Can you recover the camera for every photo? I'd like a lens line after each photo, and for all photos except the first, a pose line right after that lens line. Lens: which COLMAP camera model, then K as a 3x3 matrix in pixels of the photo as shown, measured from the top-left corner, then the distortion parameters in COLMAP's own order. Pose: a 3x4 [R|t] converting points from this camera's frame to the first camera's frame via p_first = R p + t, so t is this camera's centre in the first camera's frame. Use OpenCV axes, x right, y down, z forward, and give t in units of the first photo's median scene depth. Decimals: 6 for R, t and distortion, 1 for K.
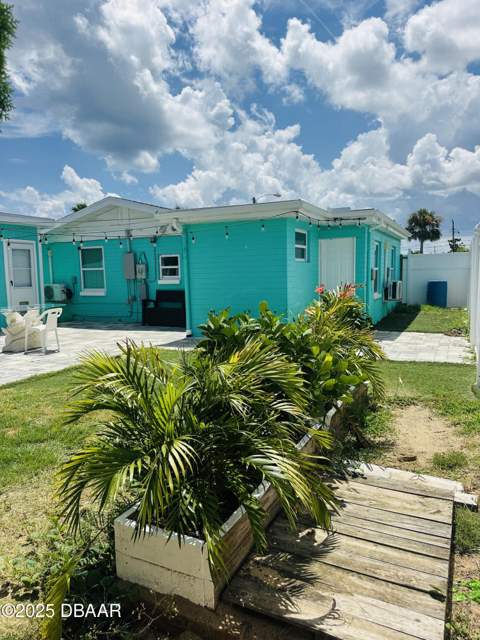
lens RADIAL K [[450.8, 0, 238.3], [0, 450.8, 317.3], [0, 0, 1]] dist [0.037190, -0.034031]
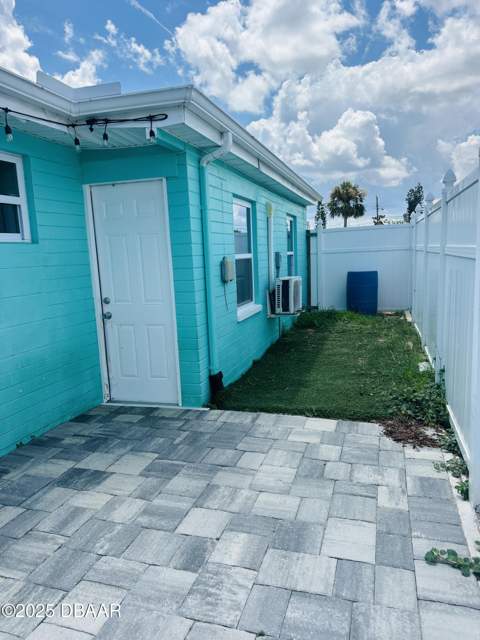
lens RADIAL K [[450.8, 0, 242.0], [0, 450.8, 322.8], [0, 0, 1]] dist [0.037190, -0.034031]
pose [[0.987784, -0.036115, 0.151586, 0.168002], [0.027706, 0.997977, 0.057226, -0.047122], [-0.153346, -0.052327, 0.986786, 0.384013]]
